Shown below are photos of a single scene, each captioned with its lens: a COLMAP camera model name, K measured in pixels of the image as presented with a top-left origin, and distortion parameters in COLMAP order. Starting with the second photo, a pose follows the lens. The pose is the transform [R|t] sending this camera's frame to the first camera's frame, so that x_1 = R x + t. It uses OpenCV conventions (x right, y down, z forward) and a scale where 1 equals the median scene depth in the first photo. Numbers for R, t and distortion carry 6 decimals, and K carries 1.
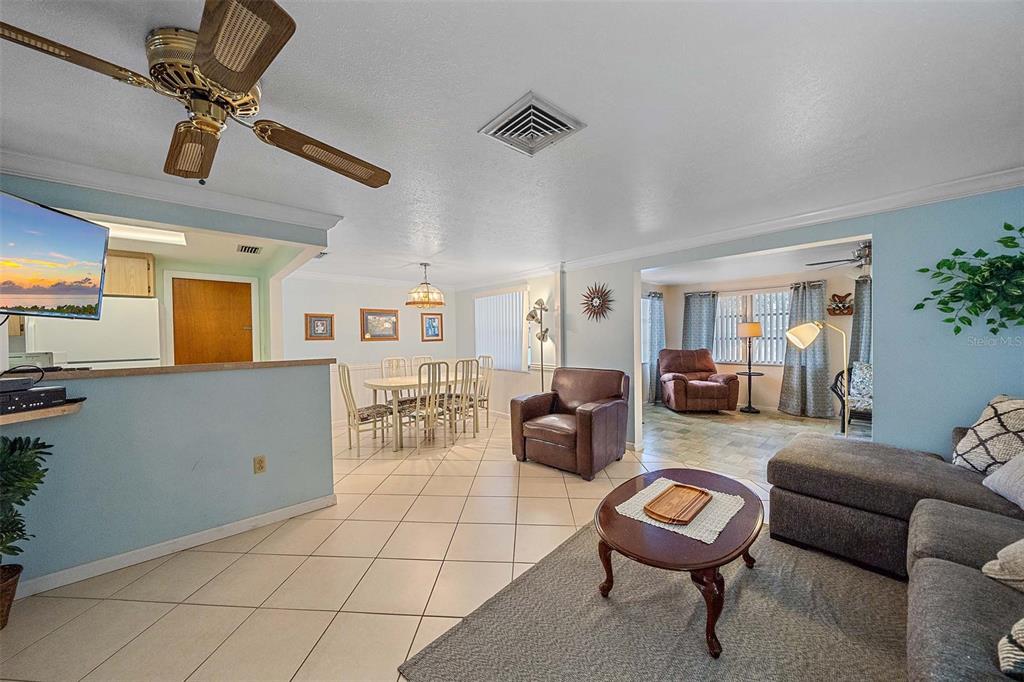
lens RADIAL K [[355.0, 0, 507.3], [0, 355.0, 340.7], [0, 0, 1]] dist [-0.009753, 0.000619]
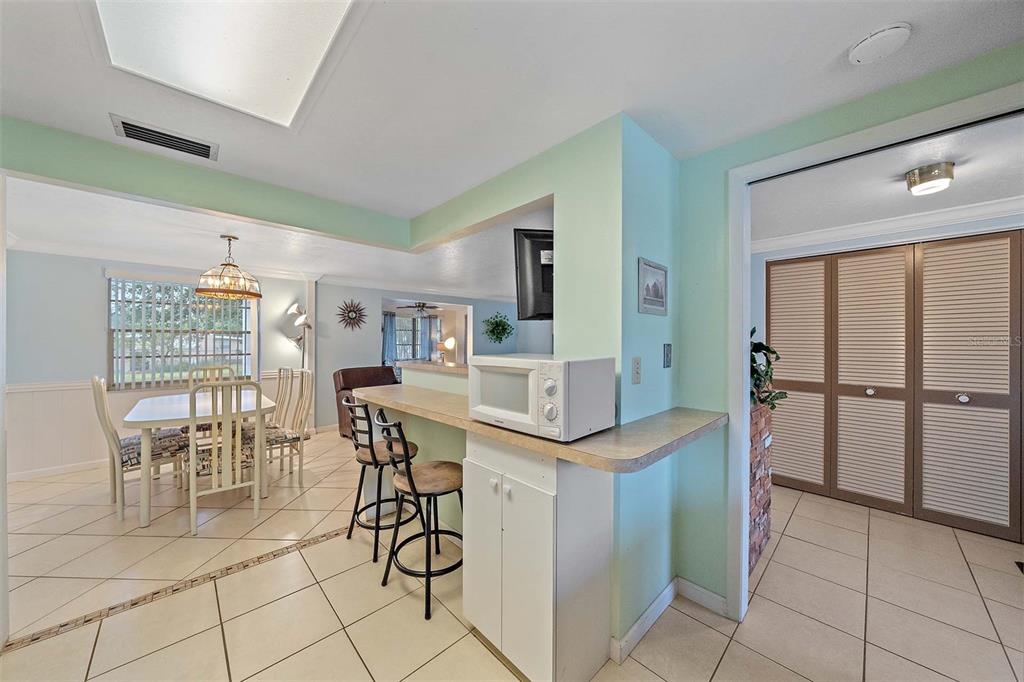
lens RADIAL K [[355.0, 0, 509.3], [0, 355.0, 339.6], [0, 0, 1]] dist [-0.009753, 0.000619]
pose [[-0.047673, 0.019606, 0.998671, -0.859073], [0.010996, 0.999757, -0.019102, 0.006417], [-0.998802, 0.010070, -0.047877, 0.427346]]
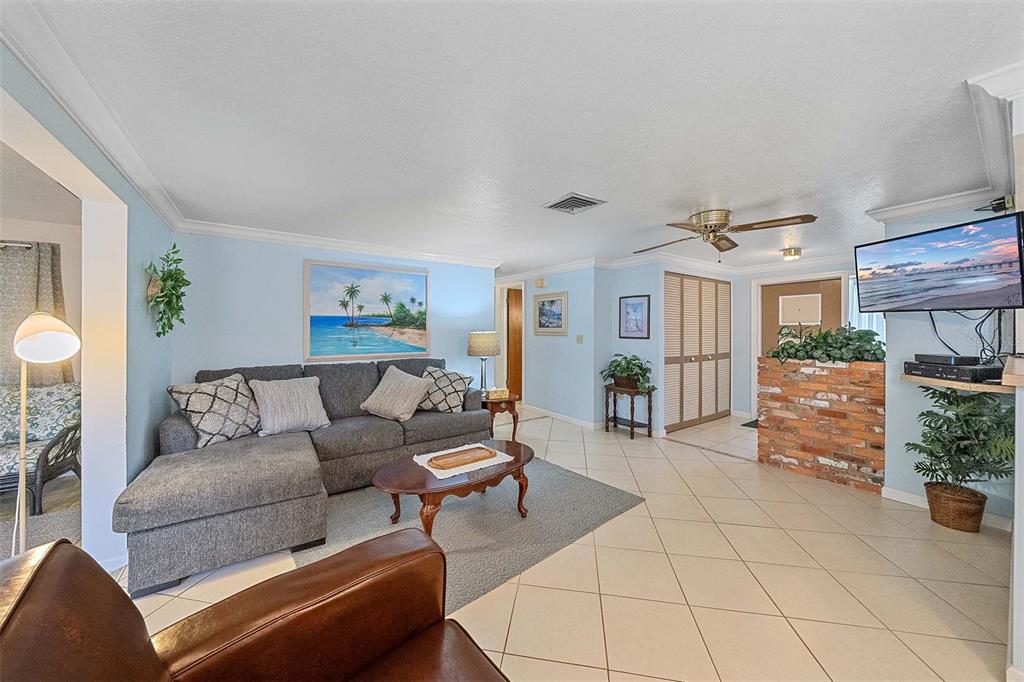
lens RADIAL K [[355.0, 0, 506.8], [0, 355.0, 327.8], [0, 0, 1]] dist [-0.009753, 0.000619]
pose [[-0.993777, 0.016175, 0.110212, 0.060367], [0.016884, 0.999842, 0.005507, -0.012884], [-0.110105, 0.007333, -0.993893, 0.842136]]
